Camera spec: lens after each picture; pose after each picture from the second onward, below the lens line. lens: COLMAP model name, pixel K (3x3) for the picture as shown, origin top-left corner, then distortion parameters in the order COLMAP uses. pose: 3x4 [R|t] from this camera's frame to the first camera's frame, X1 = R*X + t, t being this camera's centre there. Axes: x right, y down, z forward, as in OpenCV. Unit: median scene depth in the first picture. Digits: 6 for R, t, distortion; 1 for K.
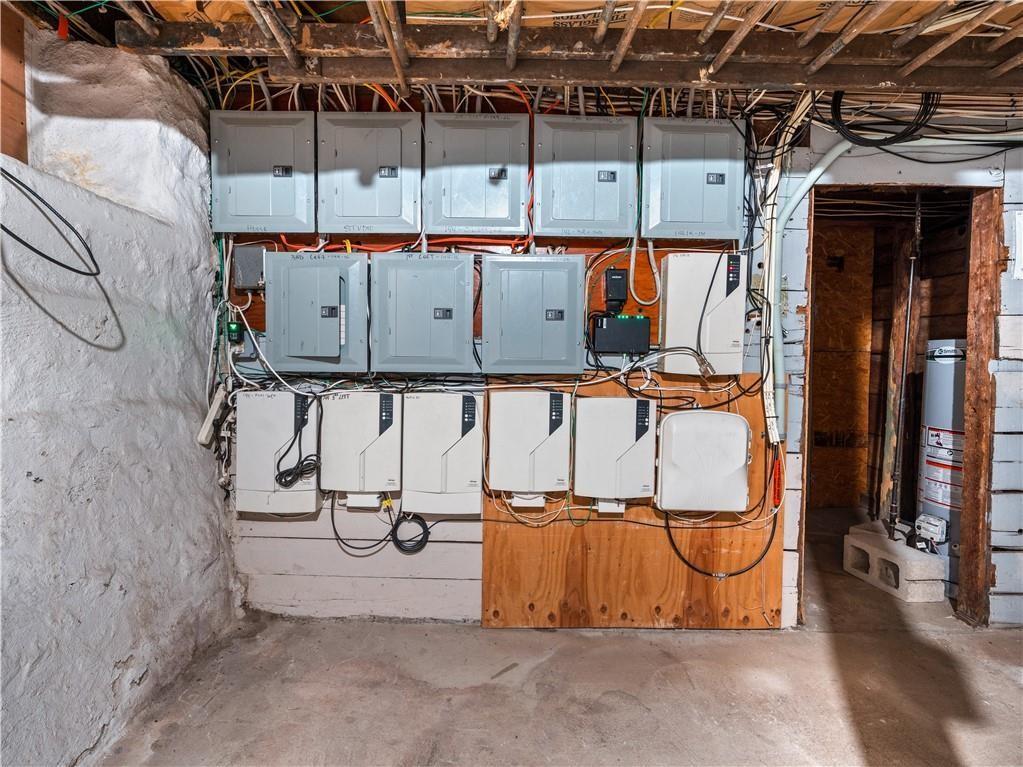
lens RADIAL K [[521.2, 0, 512.8], [0, 521.2, 381.4], [0, 0, 1]] dist [-0.001090, 0.000276]
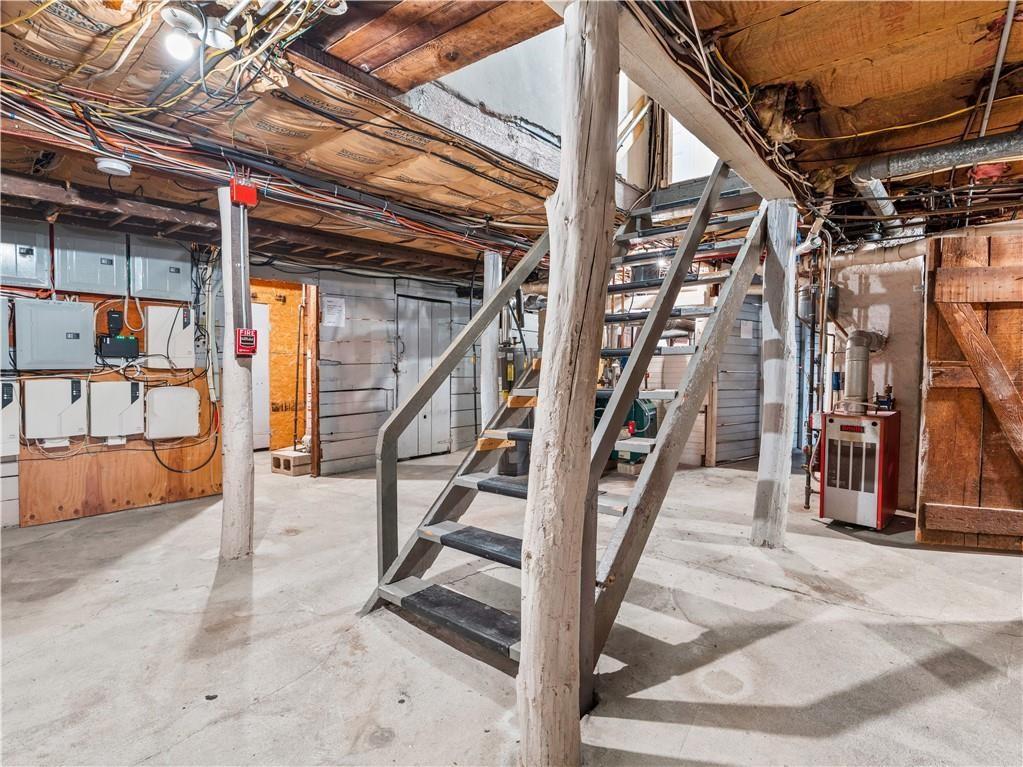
lens RADIAL K [[521.2, 0, 512.8], [0, 521.2, 381.4], [0, 0, 1]] dist [-0.001090, 0.000276]
pose [[0.668709, -0.031955, 0.742837, -0.231309], [0.022437, 0.999488, 0.022798, 0.019572], [-0.743185, 0.001422, 0.669084, -1.249482]]
